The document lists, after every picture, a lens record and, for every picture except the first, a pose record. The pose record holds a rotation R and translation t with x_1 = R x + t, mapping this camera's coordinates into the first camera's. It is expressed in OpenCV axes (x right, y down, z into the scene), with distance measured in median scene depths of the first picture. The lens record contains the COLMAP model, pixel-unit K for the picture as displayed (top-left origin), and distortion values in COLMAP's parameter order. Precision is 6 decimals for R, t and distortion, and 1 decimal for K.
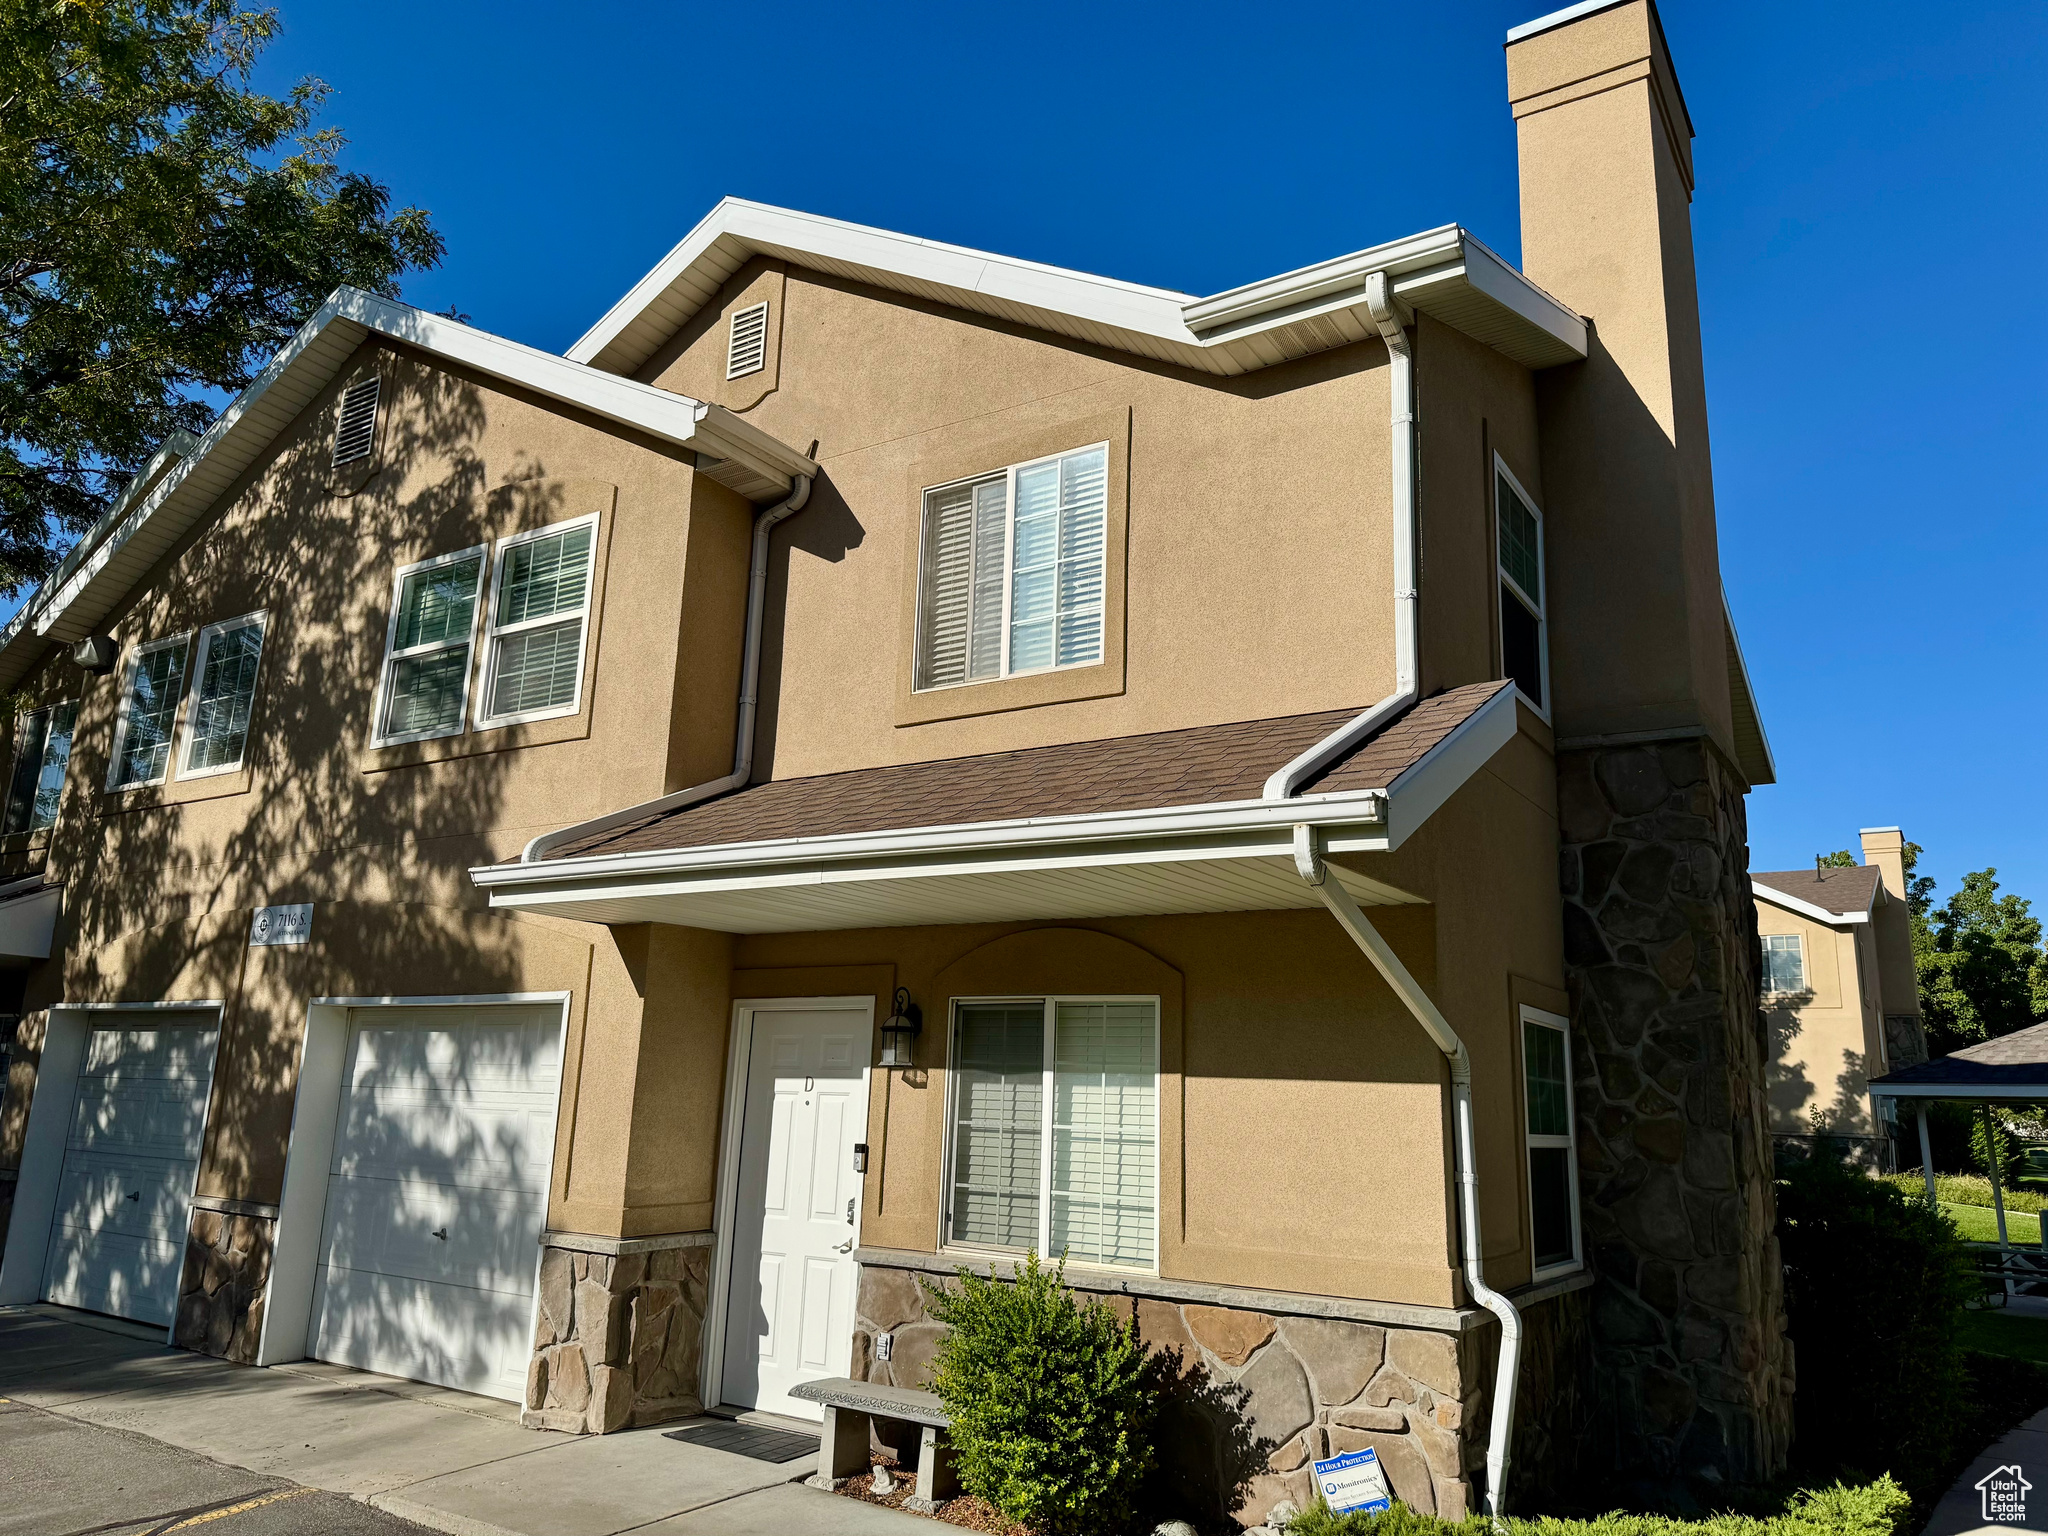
lens RADIAL K [[1423.4, 0, 997.3], [0, 1423.4, 766.2], [0, 0, 1]] dist [0.089294, -0.123166]
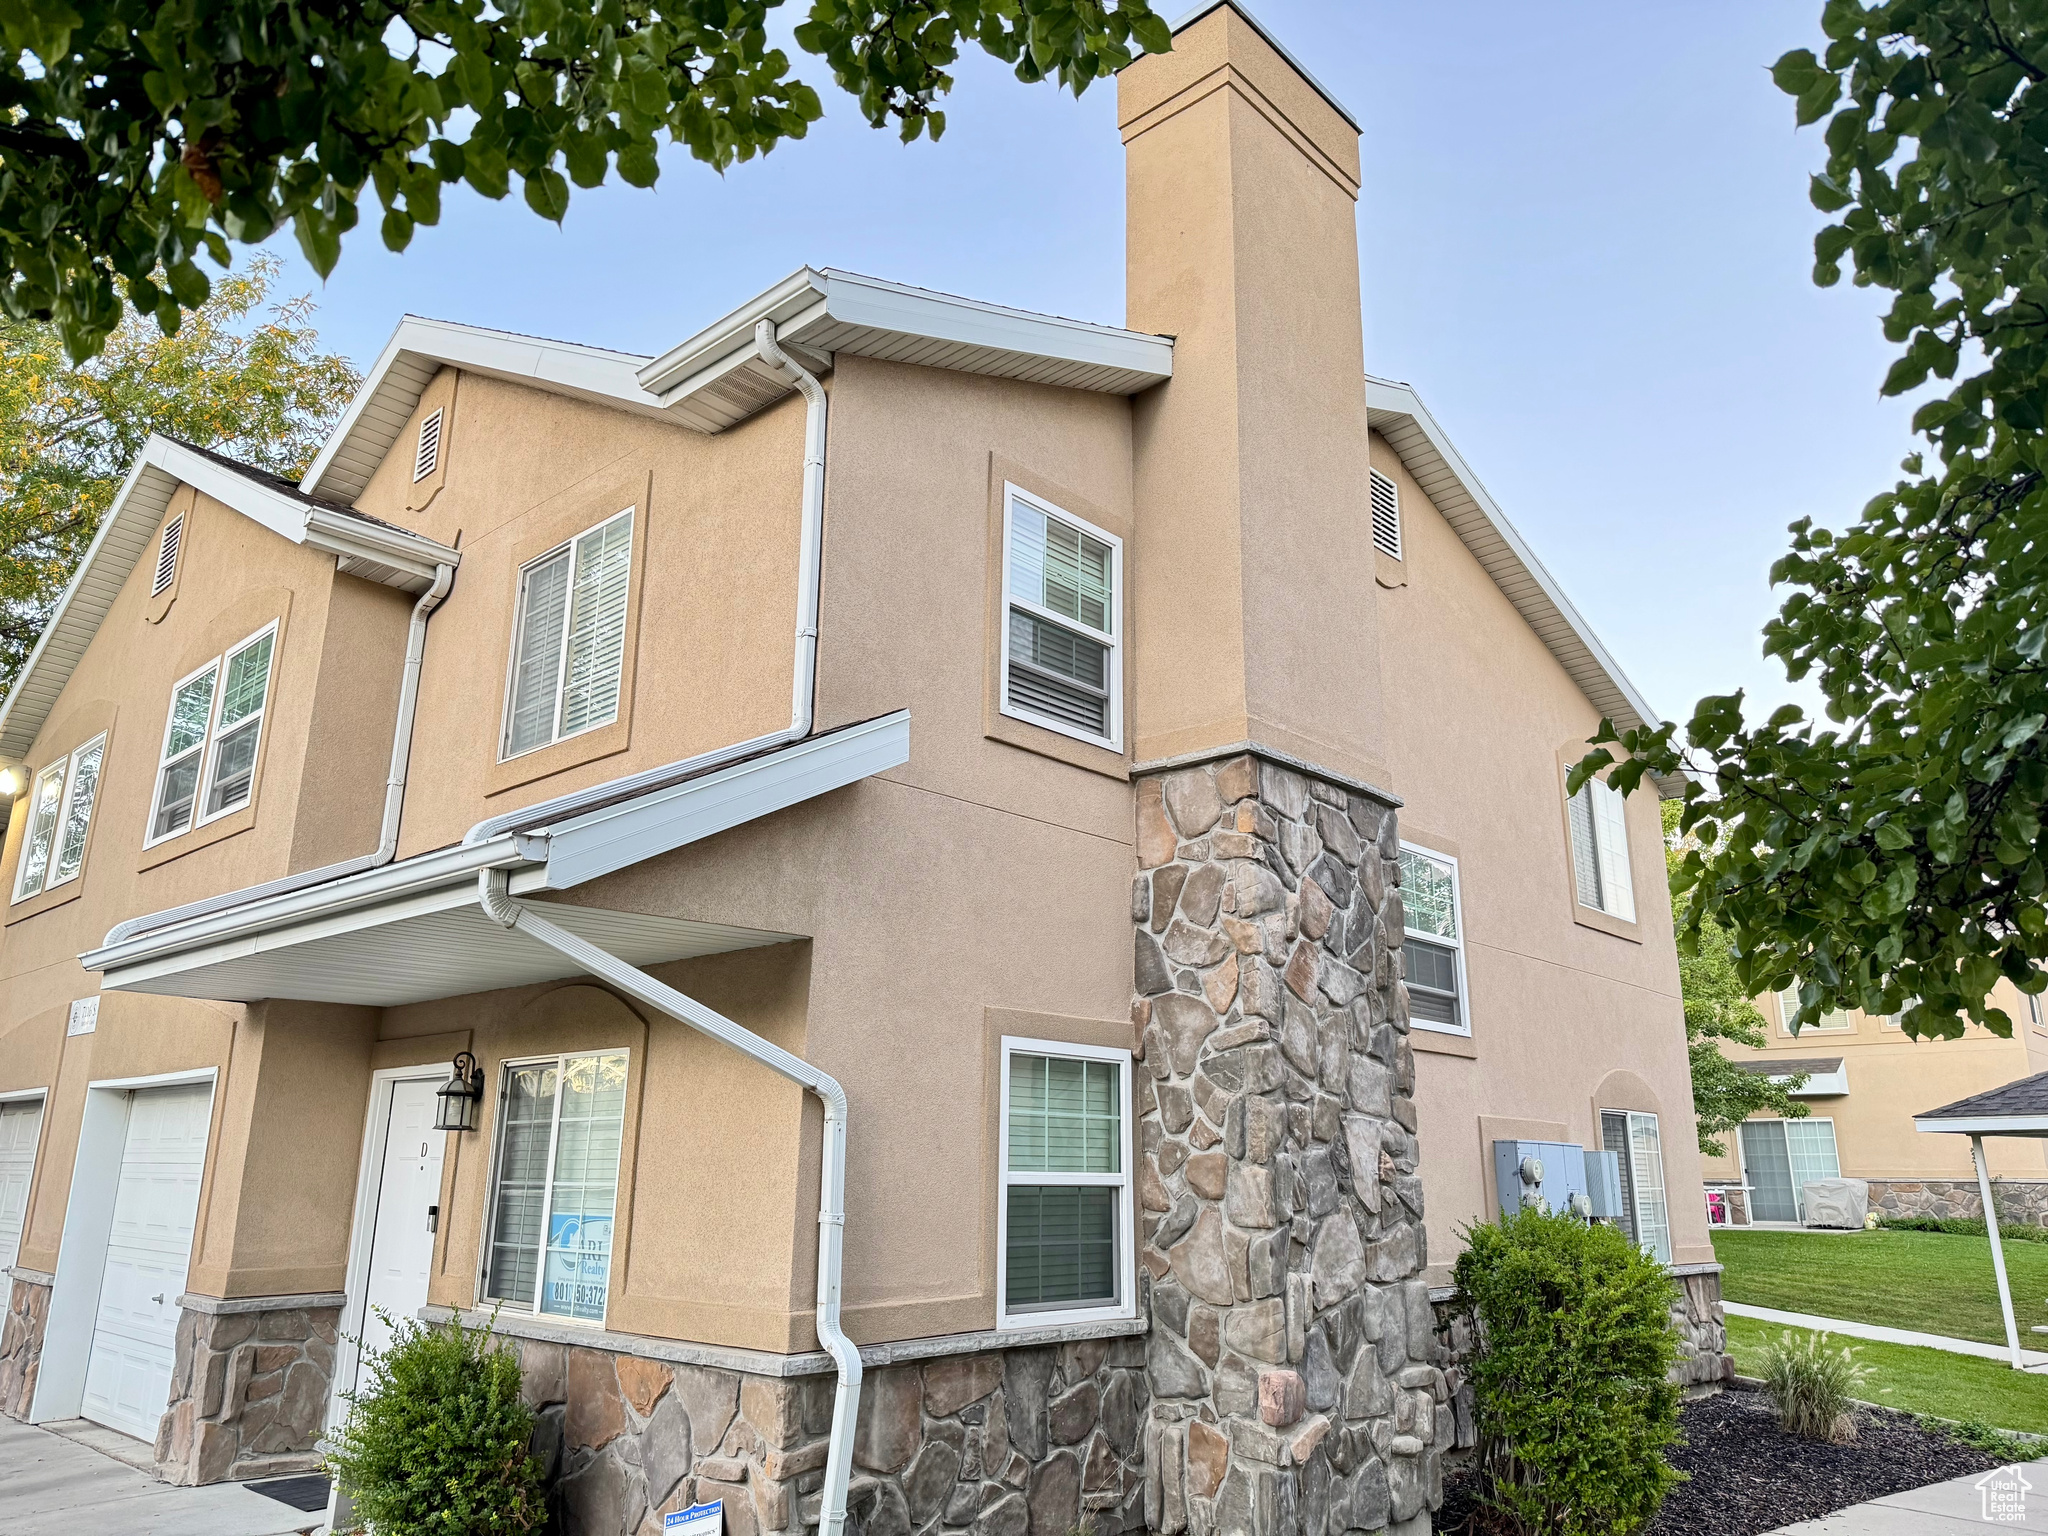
lens RADIAL K [[1423.4, 0, 997.3], [0, 1423.4, 766.2], [0, 0, 1]] dist [0.089294, -0.123166]
pose [[0.984367, -0.071288, -0.161057, 0.495793], [0.063306, 0.996523, -0.054162, 0.032299], [0.164358, 0.043119, 0.985458, 0.035136]]
